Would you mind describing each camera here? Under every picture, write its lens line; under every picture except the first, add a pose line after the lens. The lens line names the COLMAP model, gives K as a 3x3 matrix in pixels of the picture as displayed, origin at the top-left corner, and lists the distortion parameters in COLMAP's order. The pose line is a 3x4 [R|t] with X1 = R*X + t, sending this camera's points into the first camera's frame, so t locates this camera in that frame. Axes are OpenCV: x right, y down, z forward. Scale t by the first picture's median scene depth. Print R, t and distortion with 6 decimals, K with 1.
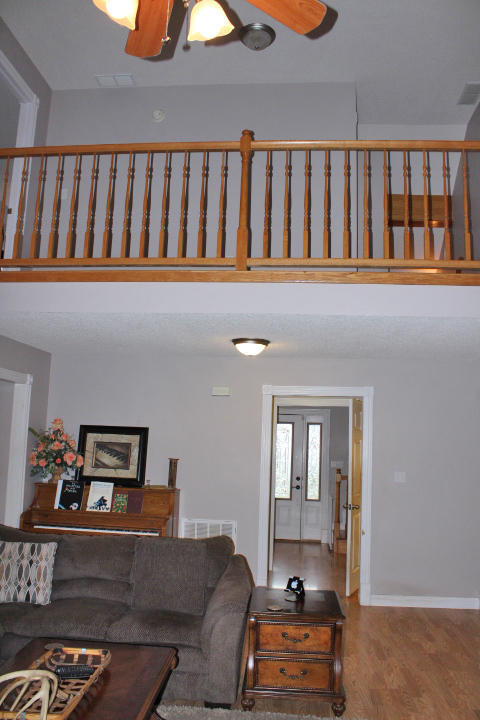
lens RADIAL K [[590.8, 0, 240.0], [0, 590.8, 360.0], [0, 0, 1]] dist [-0.104576, 0.003364]
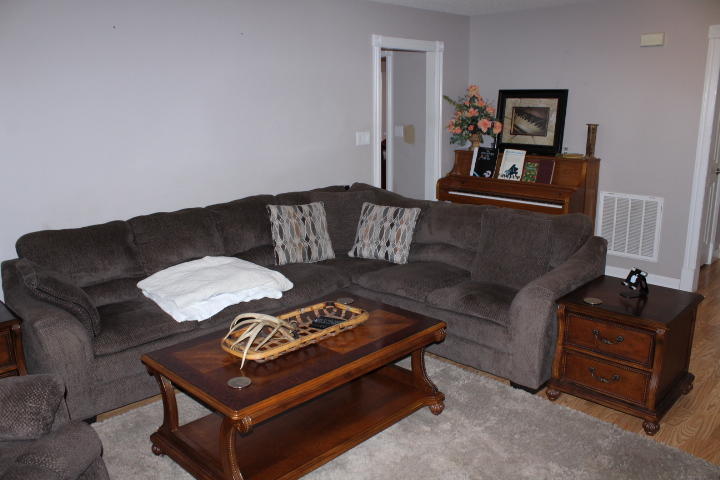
lens RADIAL K [[590.8, 0, 360.0], [0, 590.8, 240.0], [0, 0, 1]] dist [-0.104576, 0.003364]
pose [[0.755796, 0.110314, -0.645448, 0.207978], [0.127110, 0.942241, 0.309880, 0.019754], [0.642352, -0.316249, 0.698120, 0.124458]]
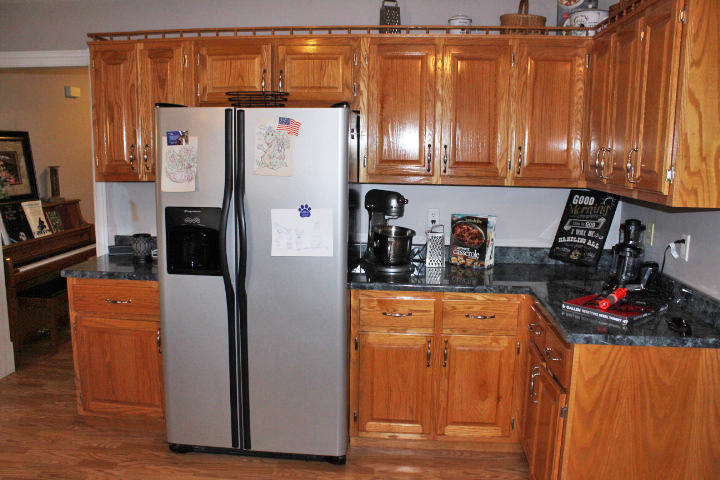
lens RADIAL K [[590.8, 0, 360.0], [0, 590.8, 240.0], [0, 0, 1]] dist [-0.104576, 0.003364]
pose [[-0.007037, -0.194504, 0.980876, -1.025825], [-0.142582, 0.971074, 0.191537, 0.045892], [-0.989758, -0.138507, -0.034567, 0.575009]]
